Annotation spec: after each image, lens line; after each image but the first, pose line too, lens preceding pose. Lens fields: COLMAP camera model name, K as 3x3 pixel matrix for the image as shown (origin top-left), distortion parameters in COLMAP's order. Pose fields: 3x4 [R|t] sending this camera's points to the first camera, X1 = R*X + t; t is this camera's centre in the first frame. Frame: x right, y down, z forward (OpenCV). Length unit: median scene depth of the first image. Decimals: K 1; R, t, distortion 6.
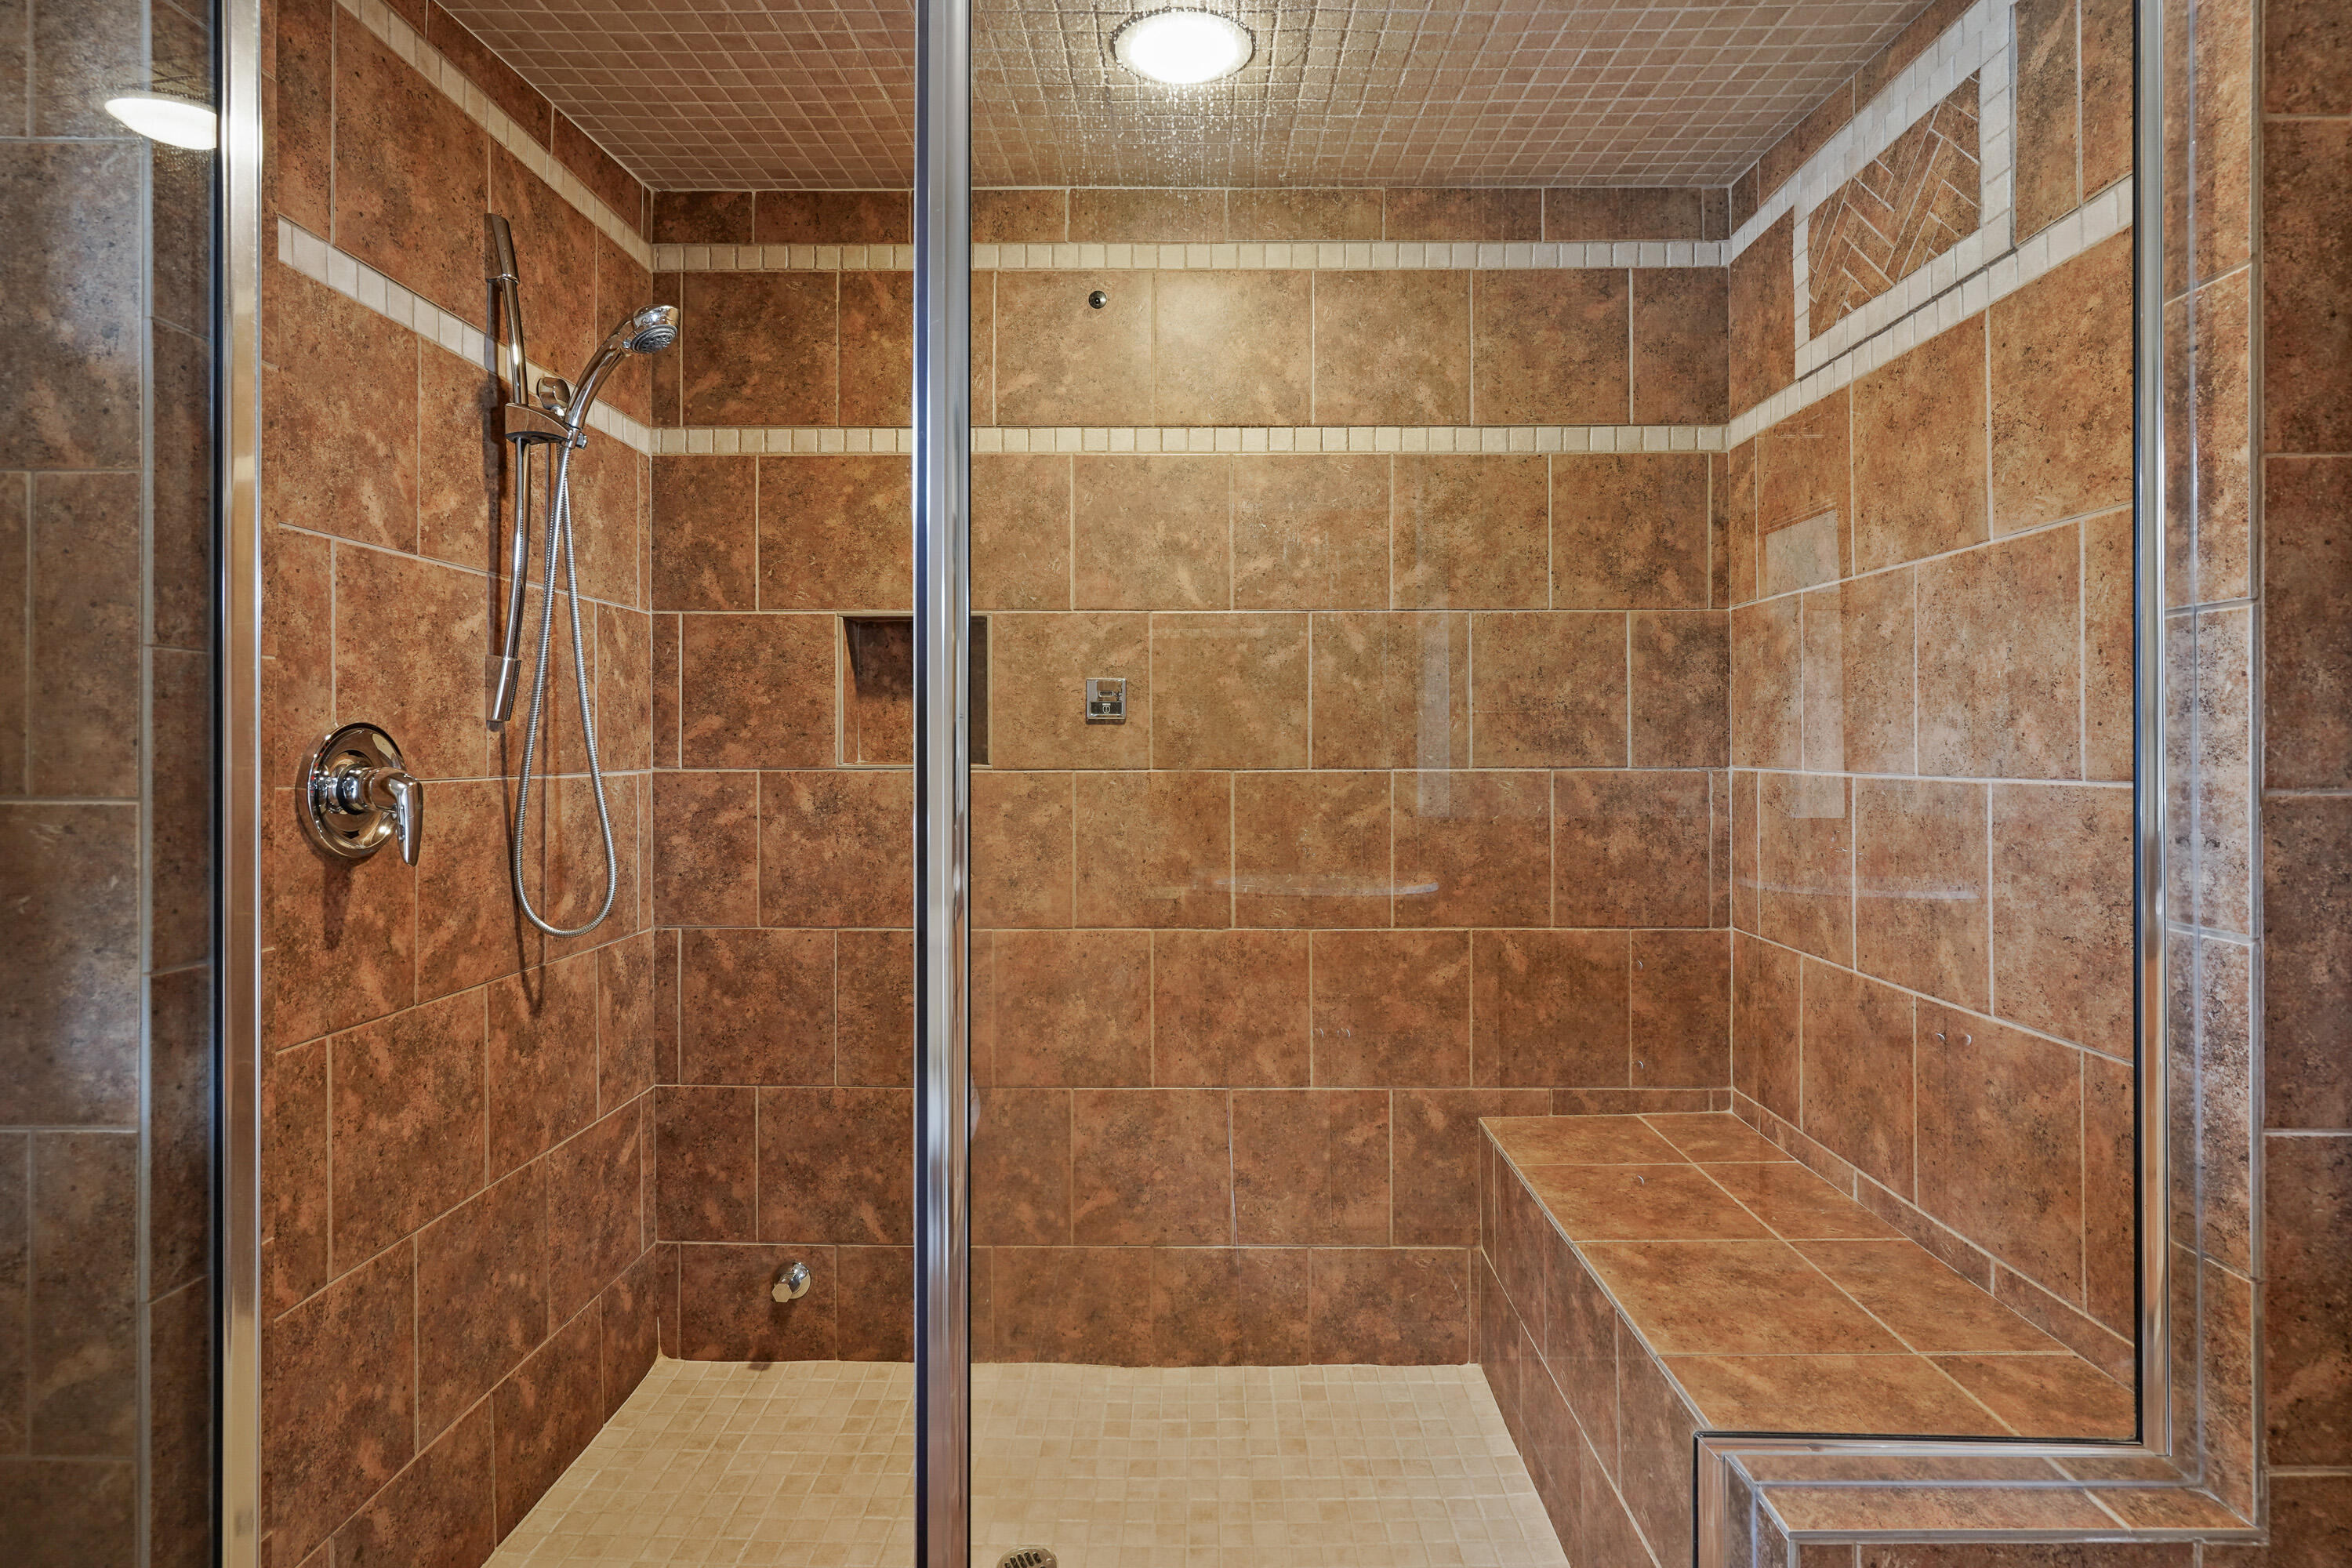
lens RADIAL K [[1138.2, 0, 1183.4], [0, 1138.2, 743.1], [0, 0, 1]] dist [-0.015751, 0.008645]
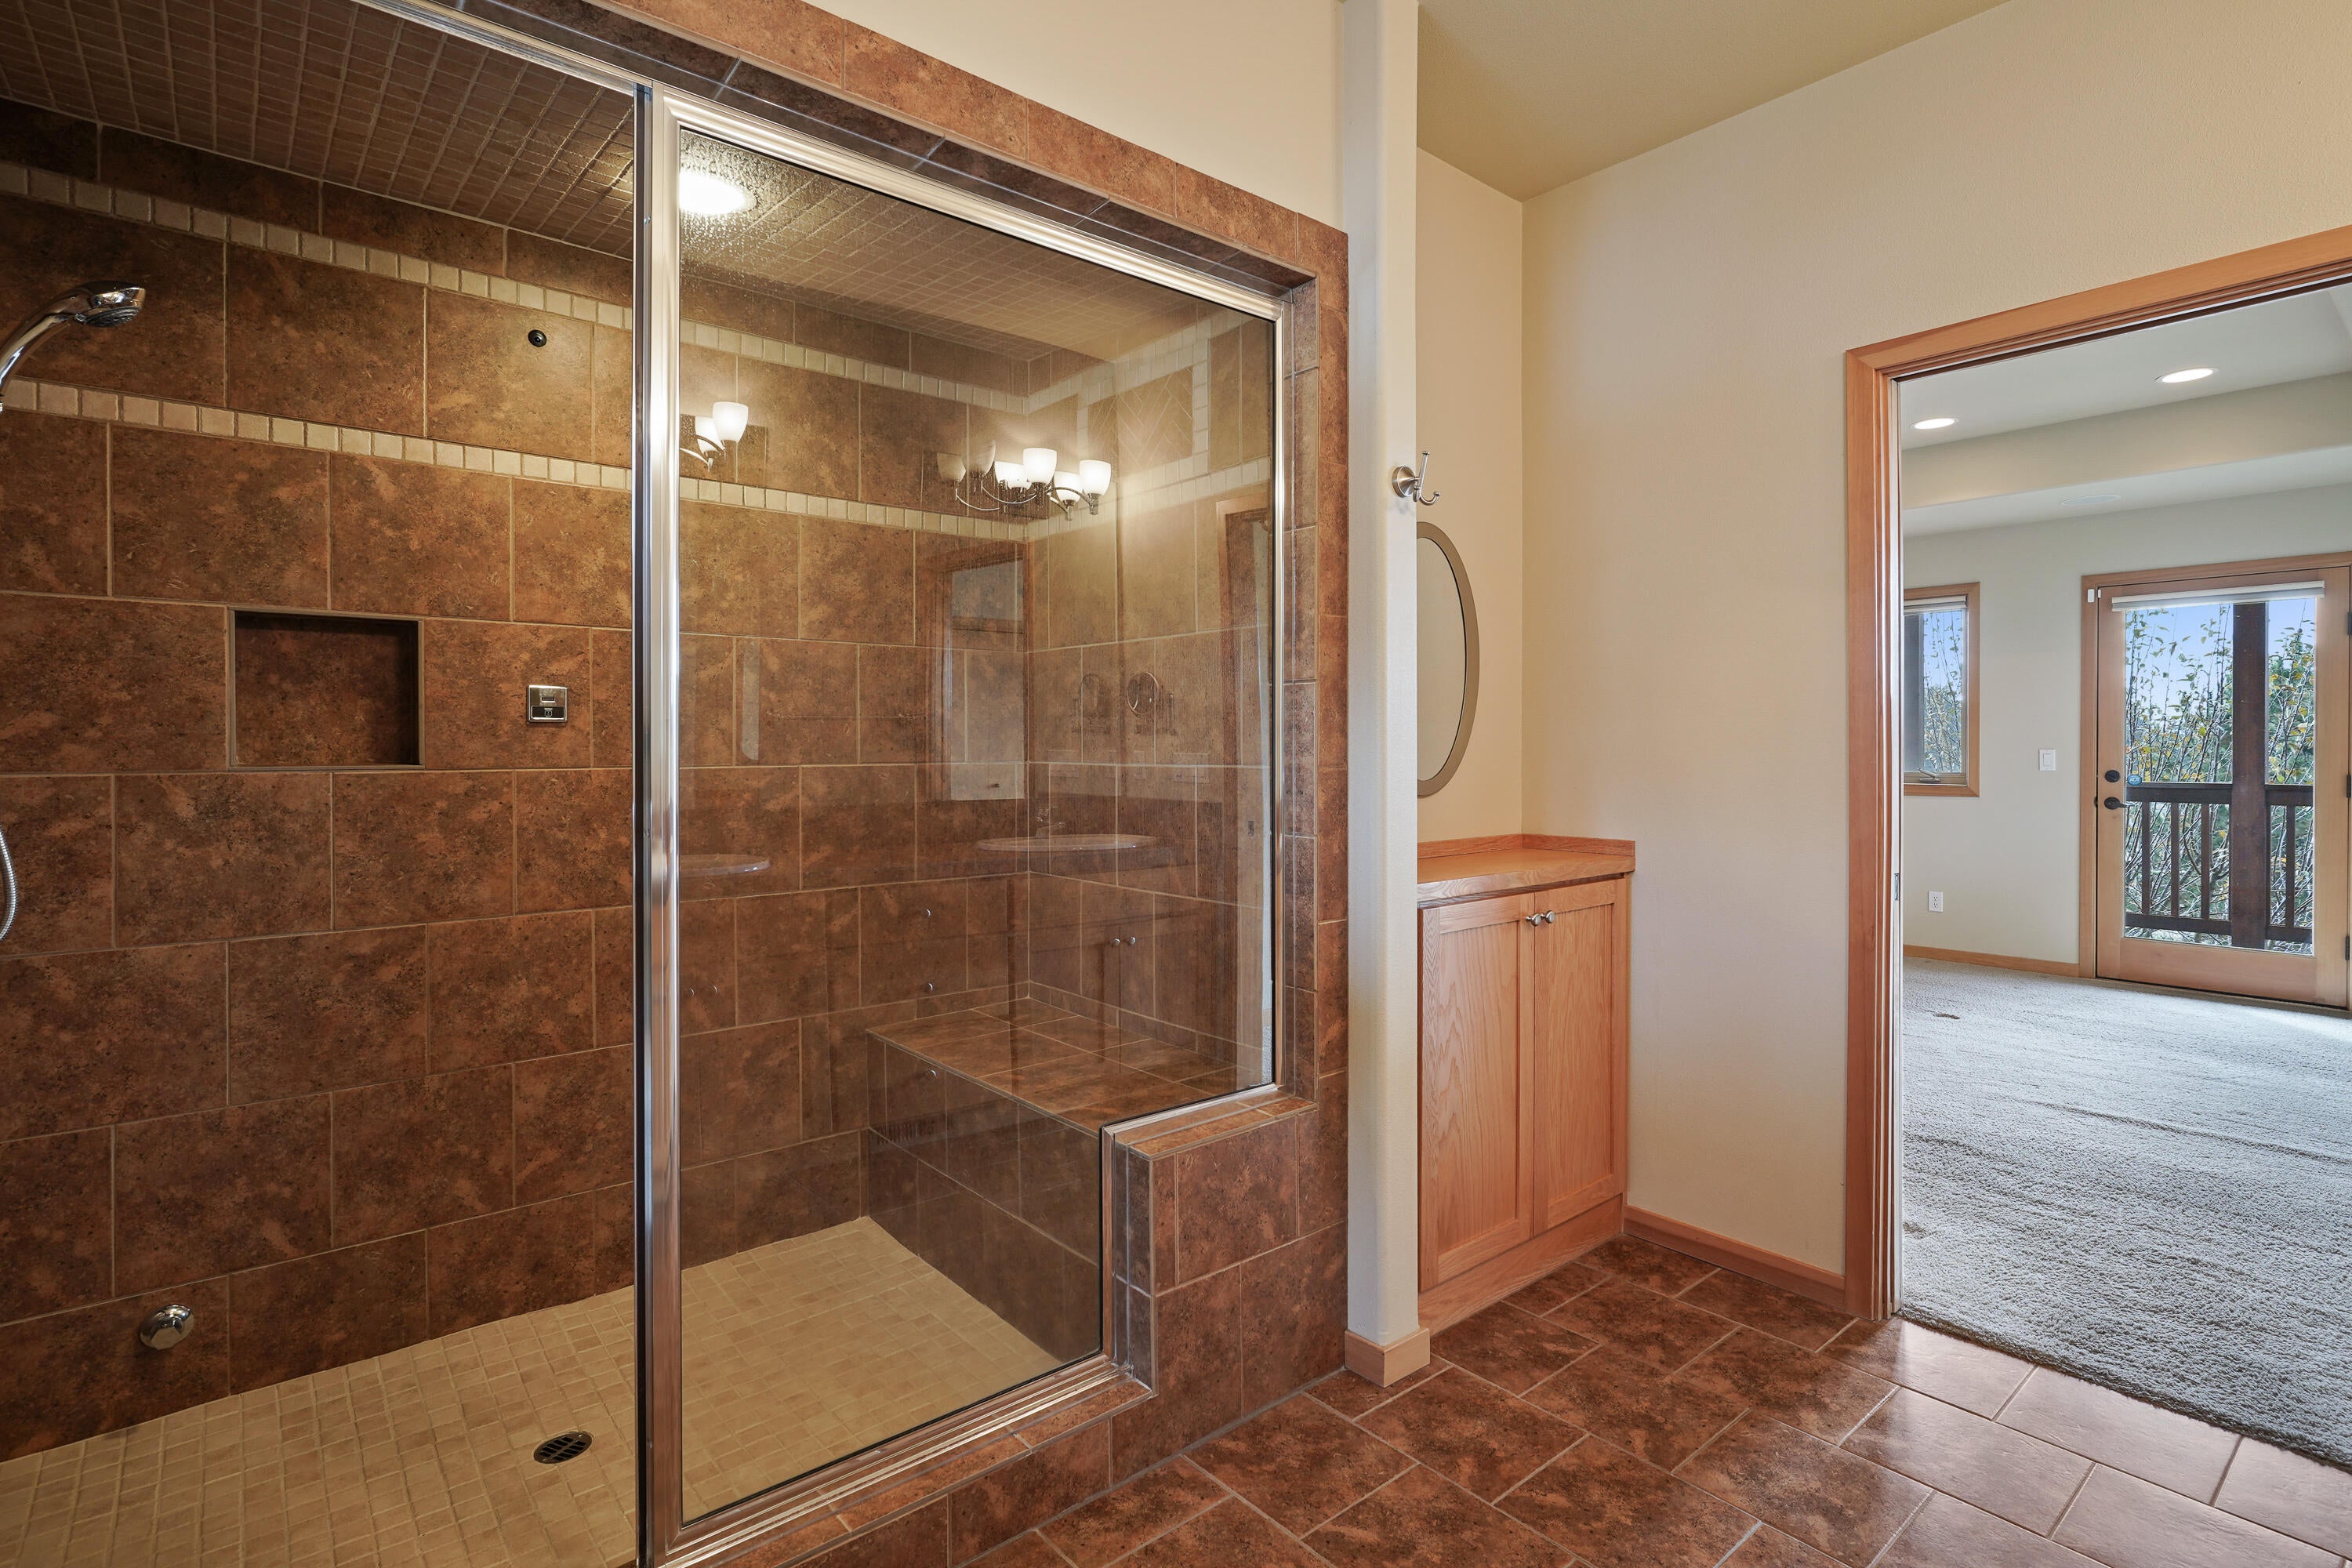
lens RADIAL K [[1138.2, 0, 1183.4], [0, 1138.2, 743.1], [0, 0, 1]] dist [-0.015751, 0.008645]
pose [[0.755879, 0.001216, 0.654710, -0.320864], [-0.002880, 0.999995, 0.001468, -0.004378], [-0.654705, -0.002995, 0.755879, -0.232880]]
